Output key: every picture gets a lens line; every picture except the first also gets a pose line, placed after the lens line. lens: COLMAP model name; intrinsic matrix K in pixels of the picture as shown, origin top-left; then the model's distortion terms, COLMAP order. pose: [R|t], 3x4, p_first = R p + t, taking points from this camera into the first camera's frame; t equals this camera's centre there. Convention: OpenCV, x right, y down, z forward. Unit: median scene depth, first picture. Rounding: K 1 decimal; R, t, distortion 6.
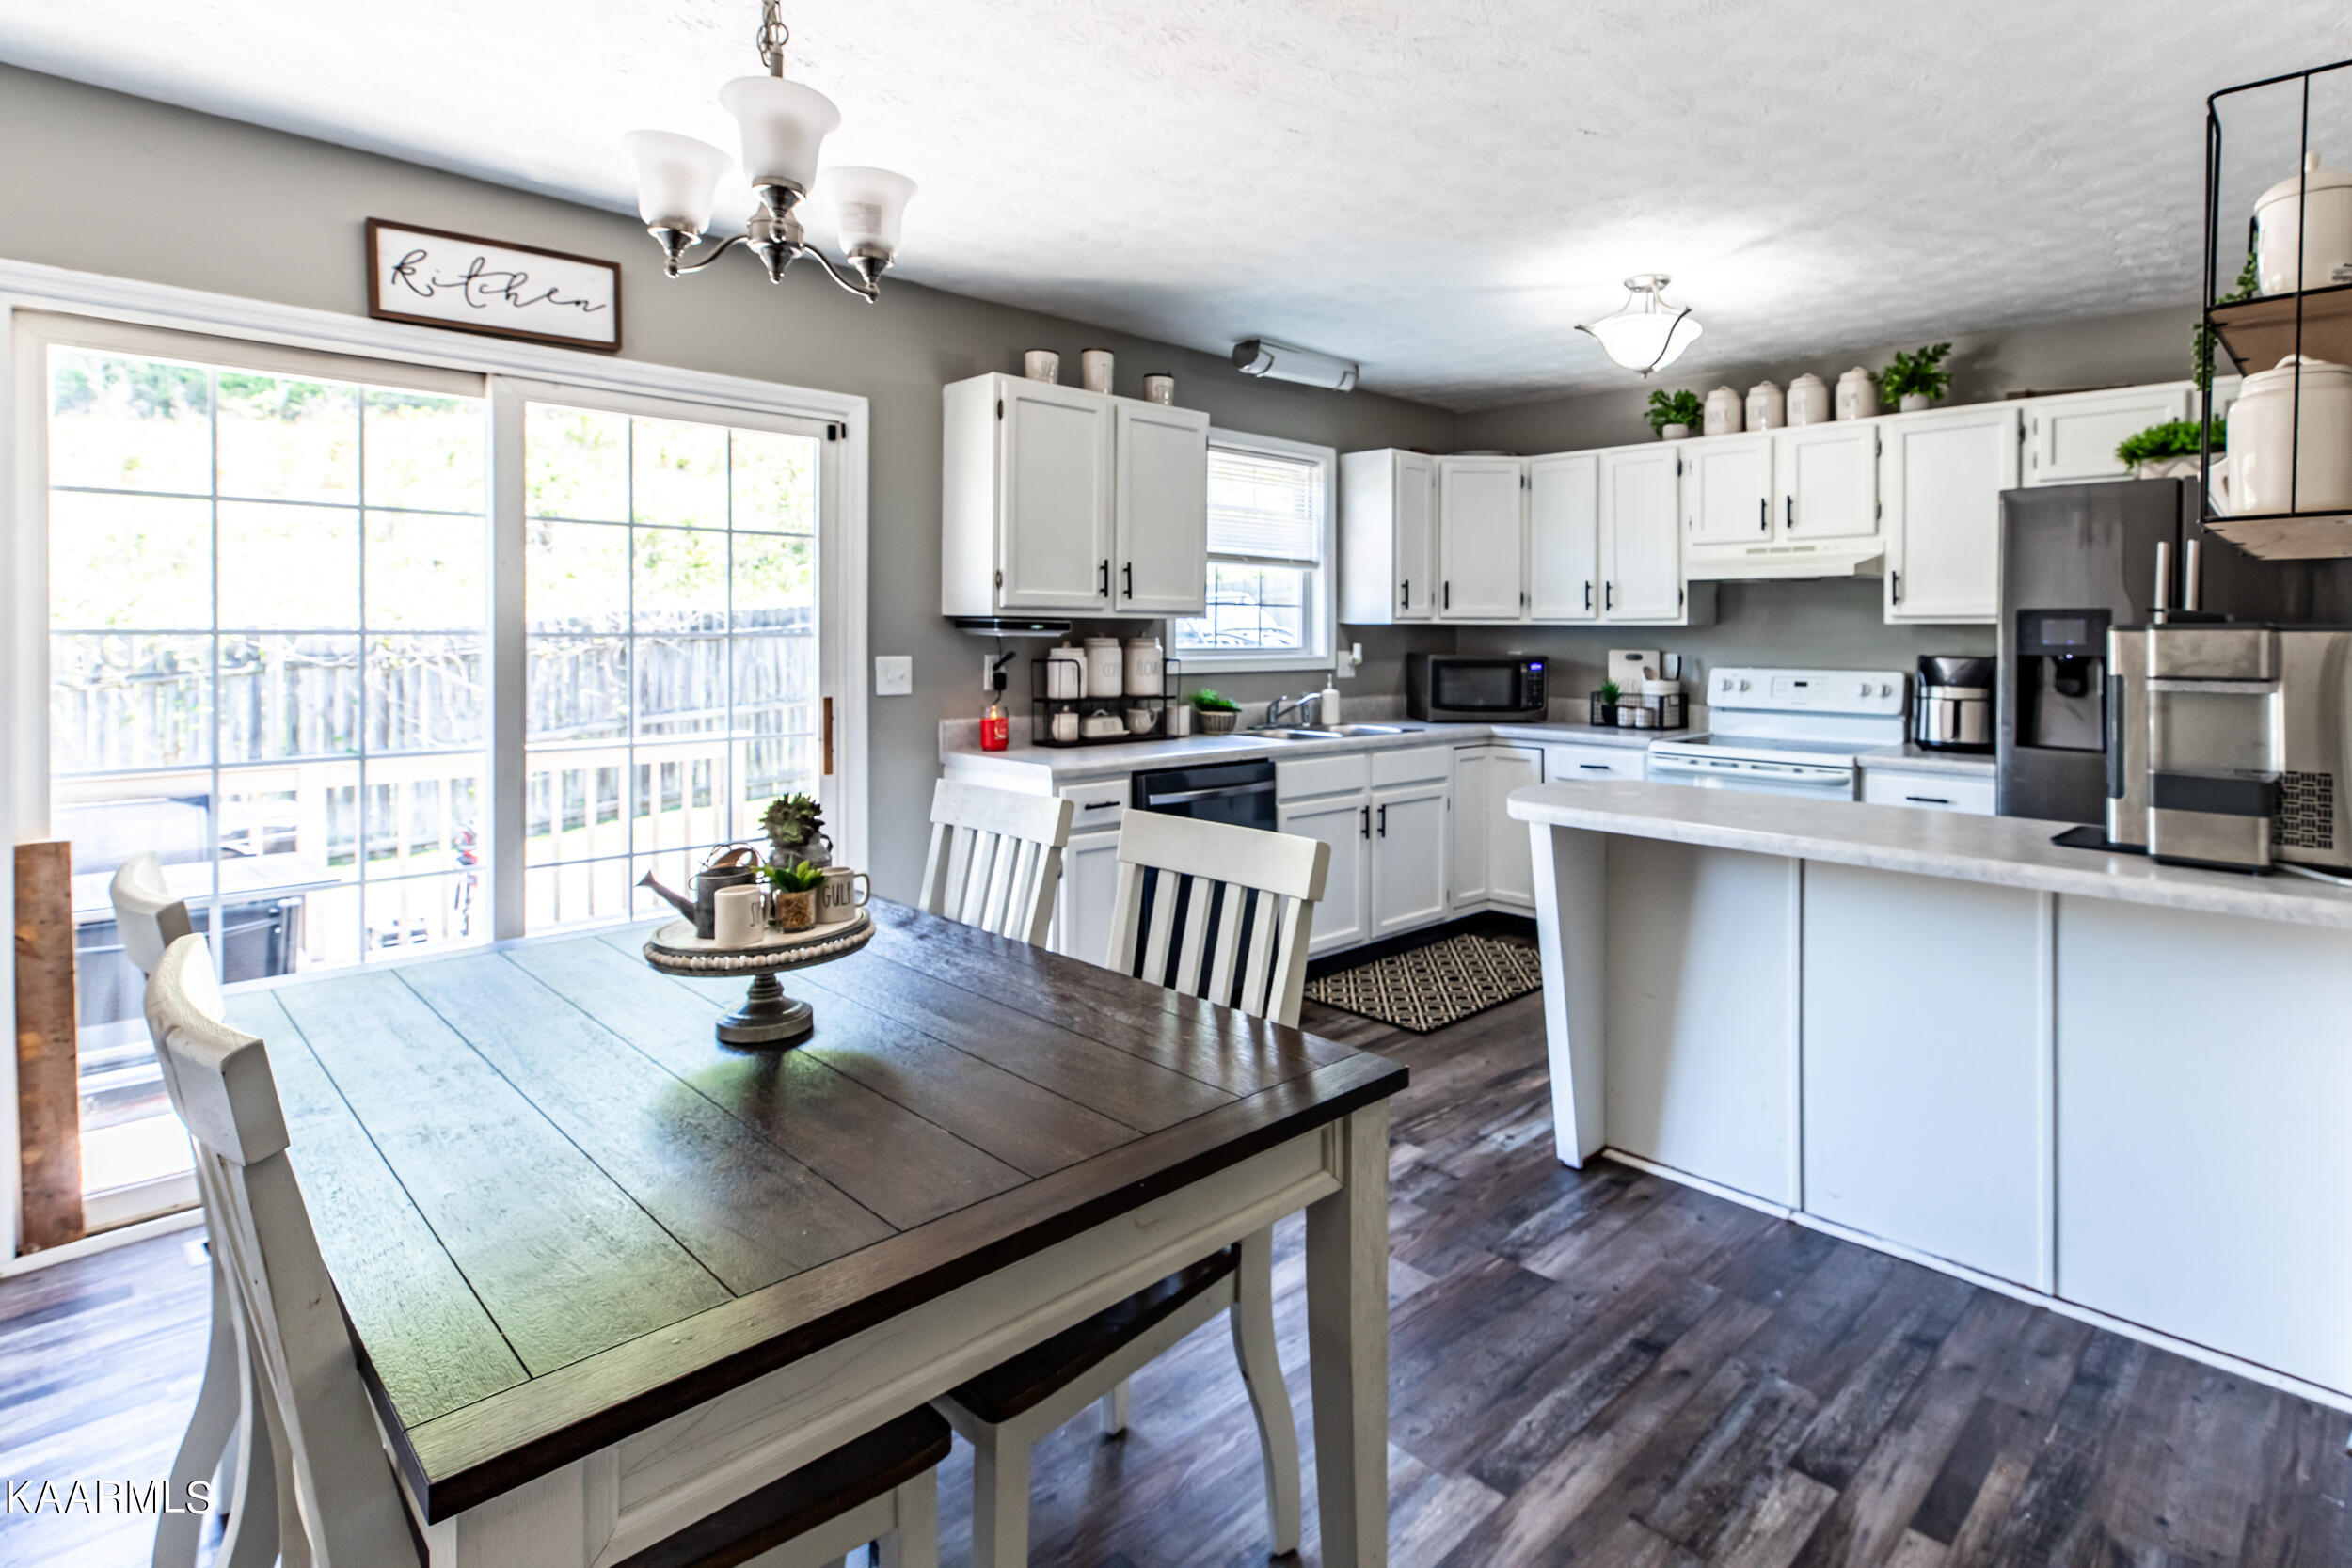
lens RADIAL K [[1230.1, 0, 1178.2], [0, 1230.1, 648.1], [0, 0, 1]] dist [0.000658, -0.000036]
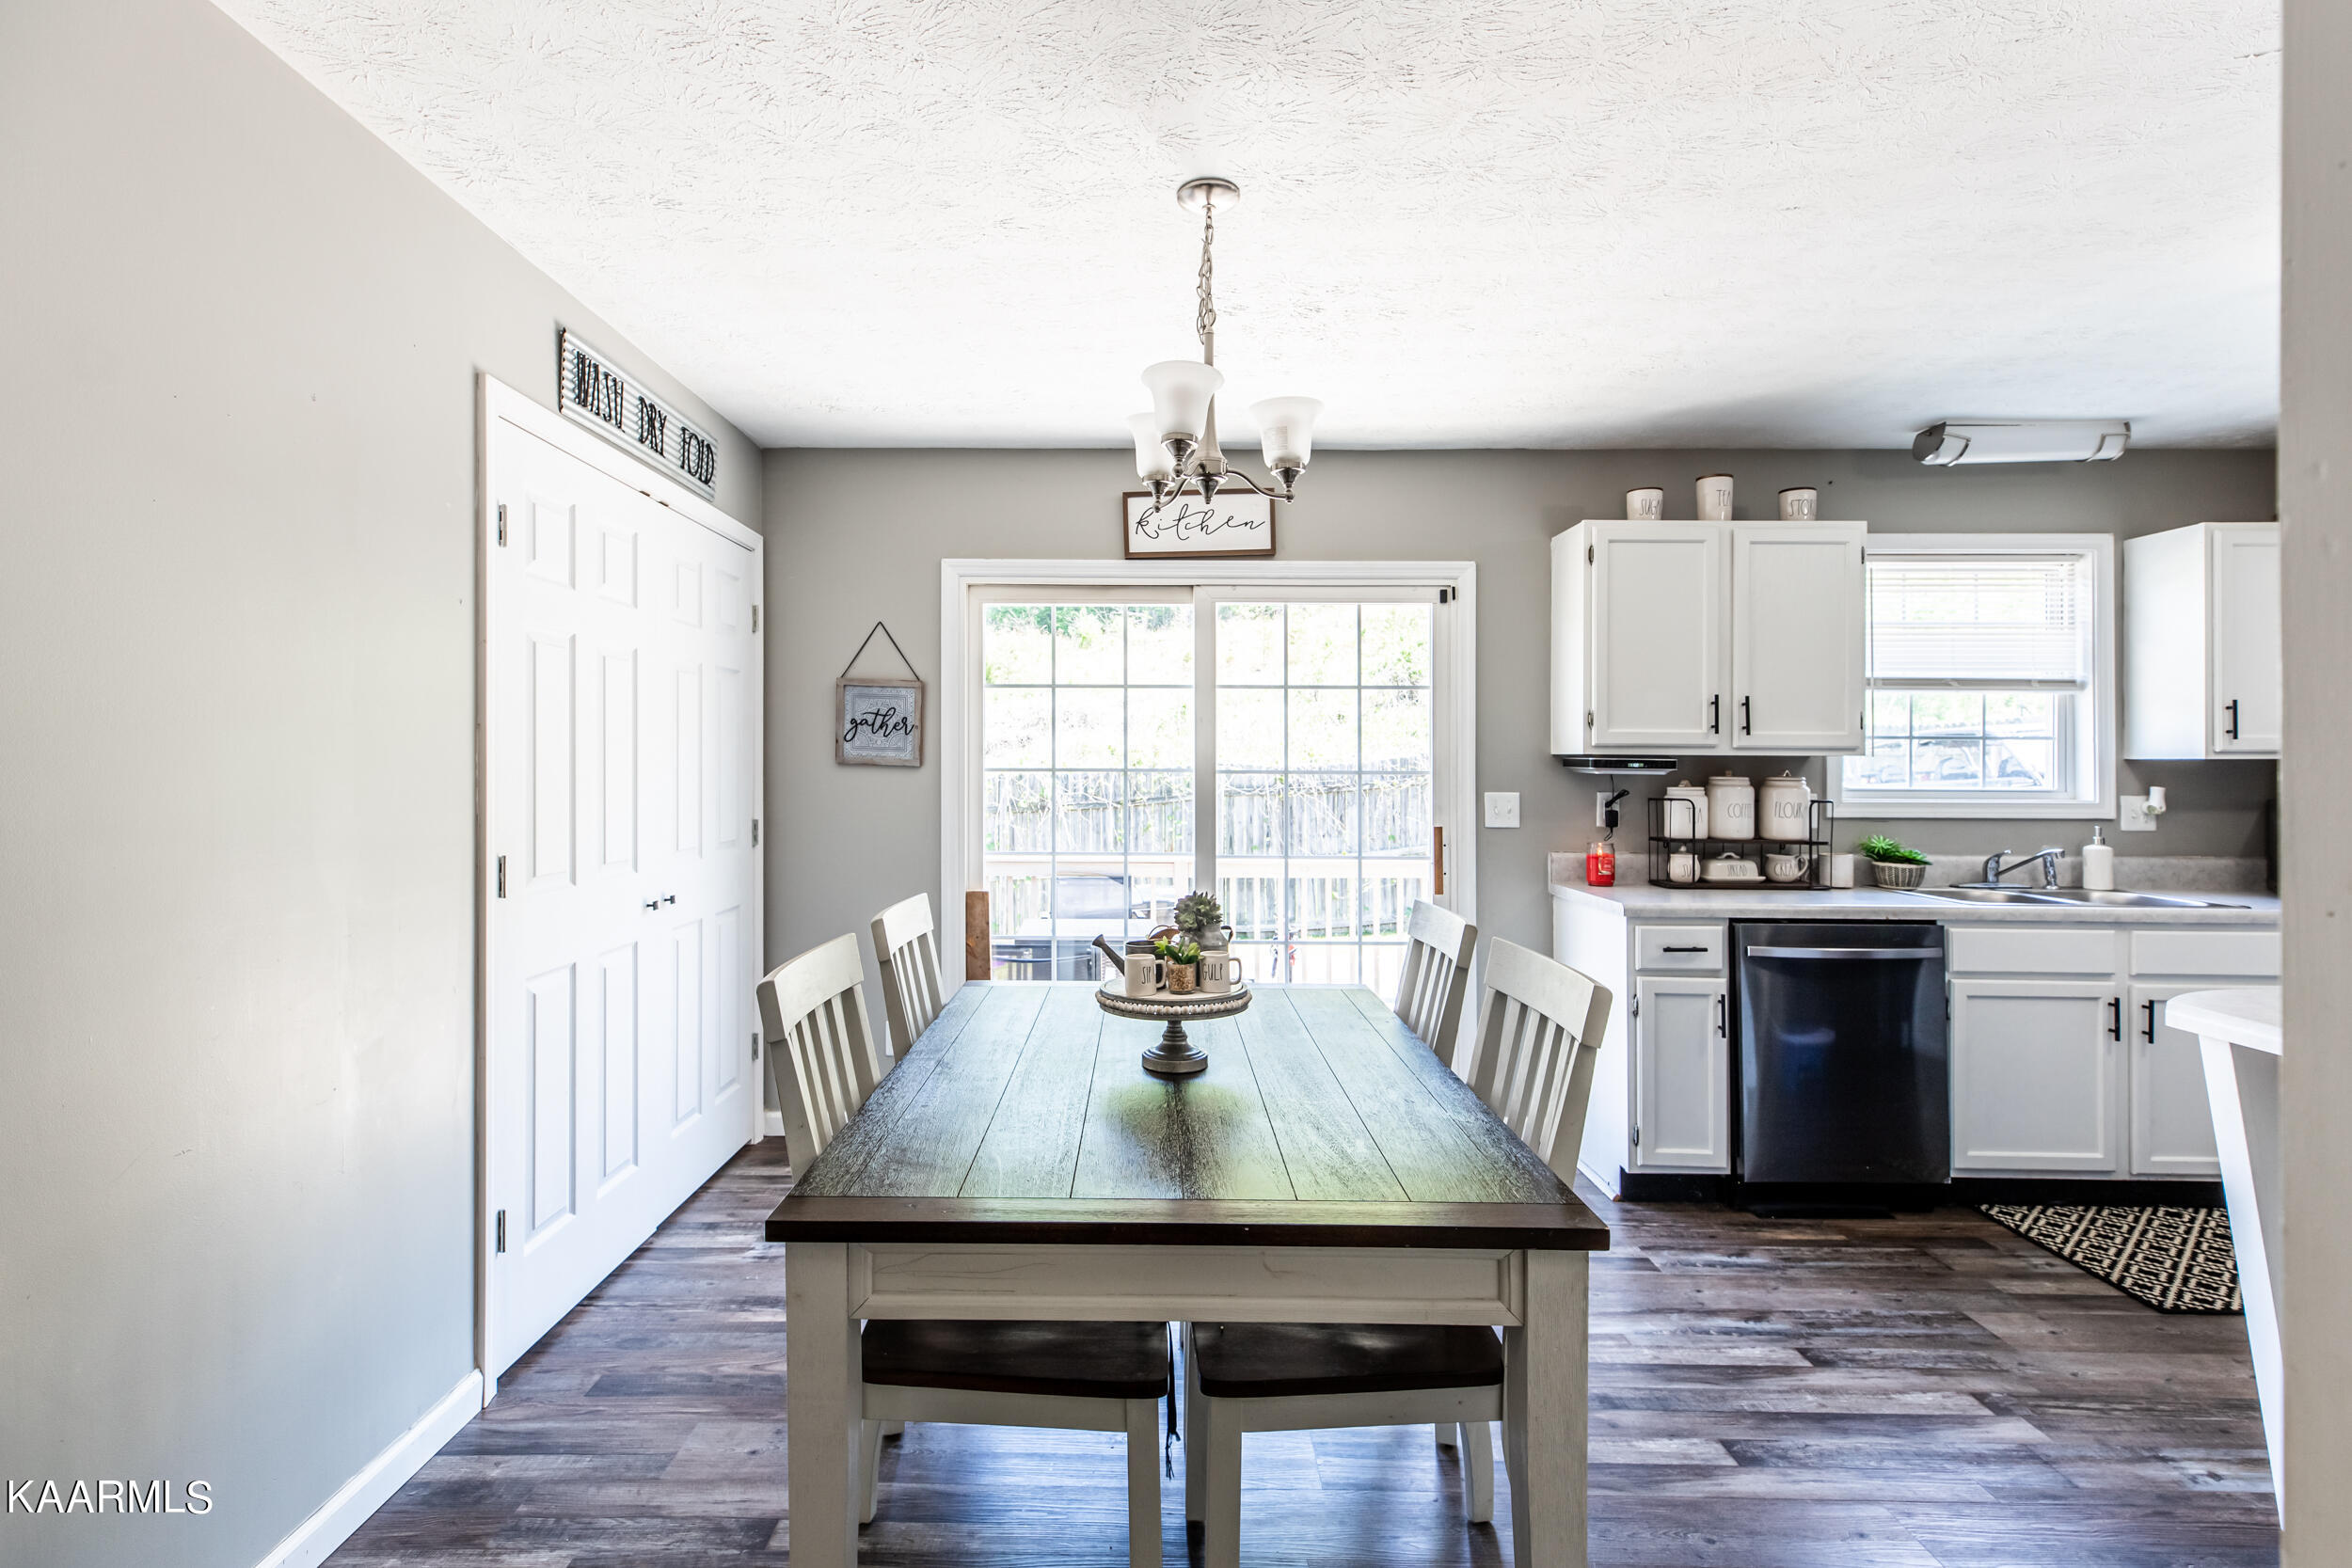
lens RADIAL K [[1177.9, 0, 1176.0], [0, 1177.9, 784.0], [0, 0, 1]] dist [0.002064, -0.000091]
pose [[0.658167, 0.009806, -0.752808, 0.347910], [-0.011116, 0.999933, 0.003306, -0.000903], [0.752790, 0.006192, 0.658232, 0.081292]]
